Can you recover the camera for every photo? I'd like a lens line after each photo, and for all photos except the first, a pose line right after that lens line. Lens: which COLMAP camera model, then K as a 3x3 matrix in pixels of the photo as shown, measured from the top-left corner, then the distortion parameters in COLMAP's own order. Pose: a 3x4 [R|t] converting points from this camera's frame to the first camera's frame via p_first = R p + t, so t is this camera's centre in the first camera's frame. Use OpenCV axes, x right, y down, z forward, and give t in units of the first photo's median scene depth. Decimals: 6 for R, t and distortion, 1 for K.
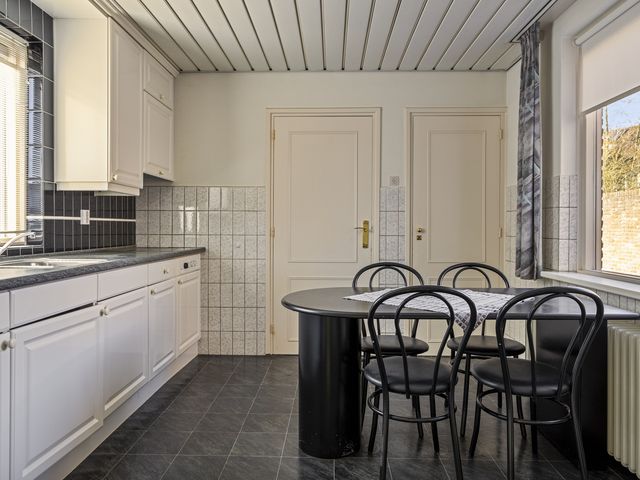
lens RADIAL K [[466.5, 0, 319.9], [0, 466.5, 237.6], [0, 0, 1]] dist [-0.002175, -0.000701]
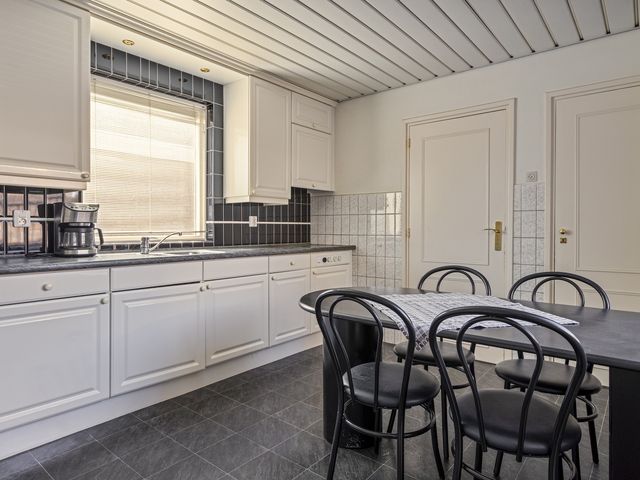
lens RADIAL K [[399.7, 0, 320.3], [0, 399.7, 235.9], [0, 0, 1]] dist [-0.005691, -0.001020]
pose [[0.788926, 0.010900, -0.614391, 0.328466], [-0.012656, 0.999919, 0.001488, -0.004162], [0.614357, 0.006602, 0.789000, 0.152034]]
